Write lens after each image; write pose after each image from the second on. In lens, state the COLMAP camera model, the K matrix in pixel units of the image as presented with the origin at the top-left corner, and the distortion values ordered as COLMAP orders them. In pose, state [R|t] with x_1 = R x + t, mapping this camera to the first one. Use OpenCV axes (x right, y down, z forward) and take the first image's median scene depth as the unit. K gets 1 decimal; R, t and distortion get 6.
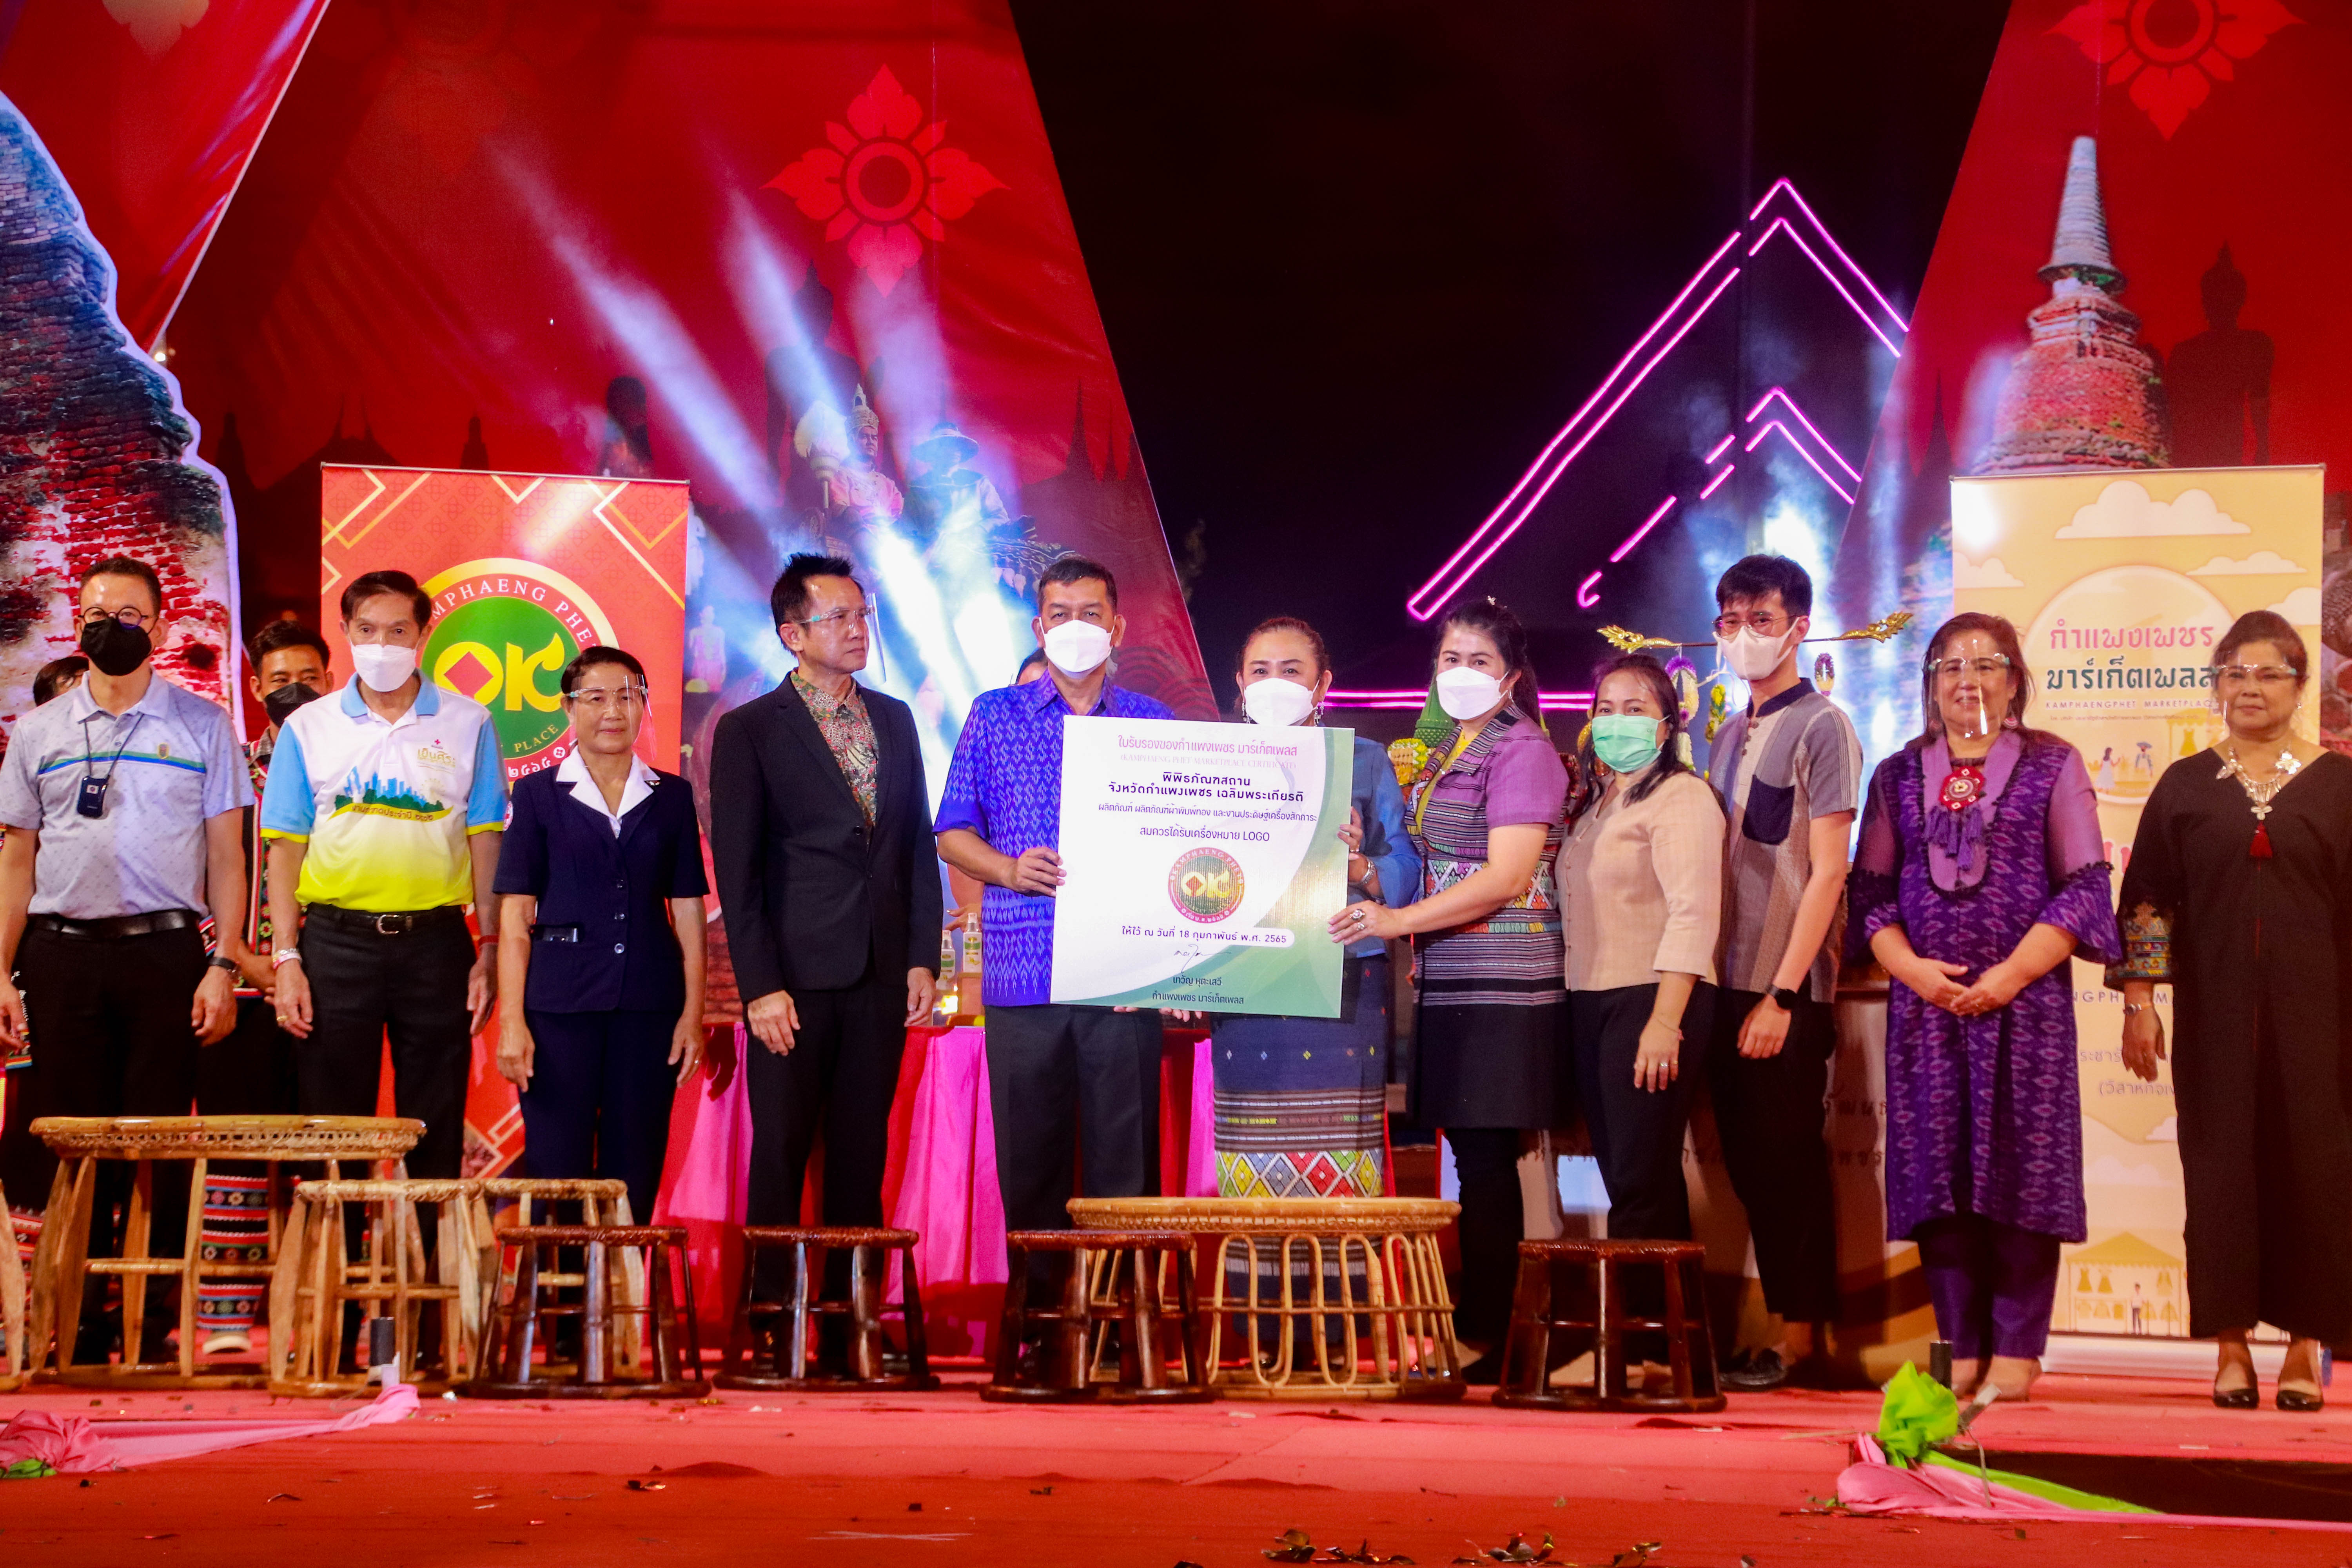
lens RADIAL K [[7514.4, 0, 1205.2], [0, 7514.4, 835.8], [0, 0, 1]] dist [1.394918, 0.000000]
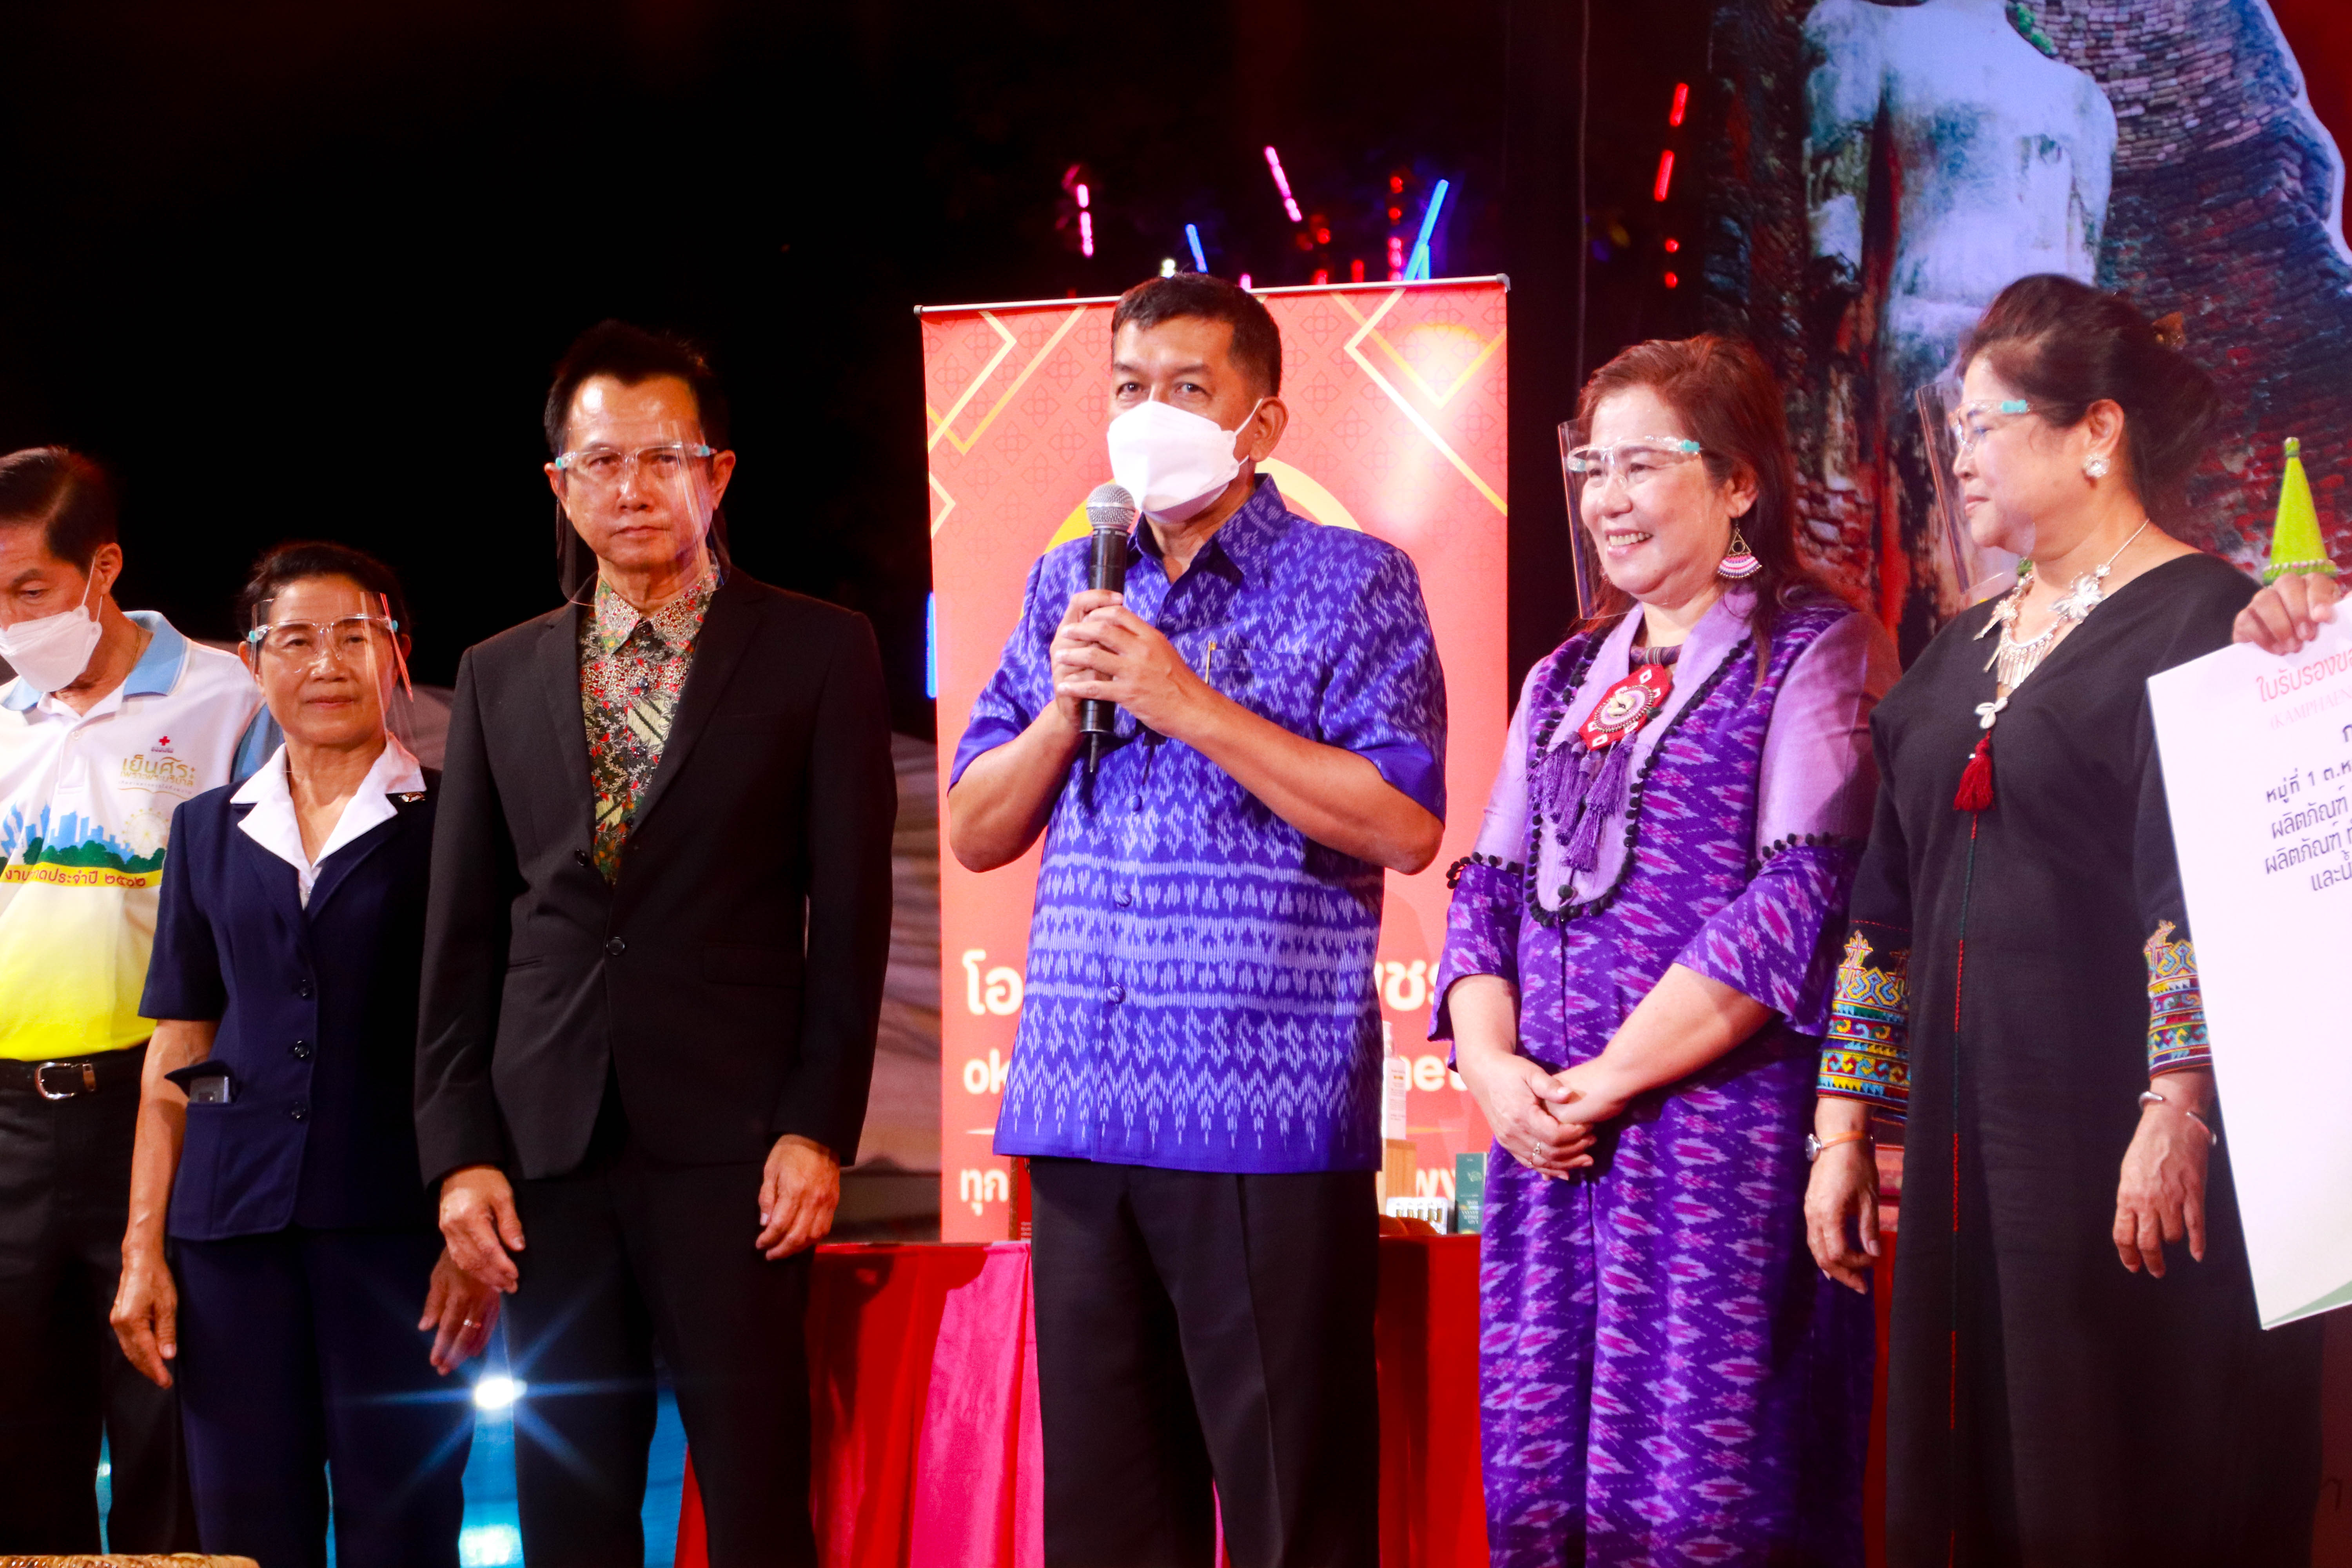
lens RADIAL K [[8997.6, 0, 1192.1], [0, 8997.6, 881.1], [0, 0, 1]] dist [1.738987, 0.000000]
pose [[0.853805, -0.056311, -0.517539, 0.315783], [0.036771, 0.998173, -0.047944, 0.033578], [0.519293, 0.021905, 0.854316, 0.579248]]
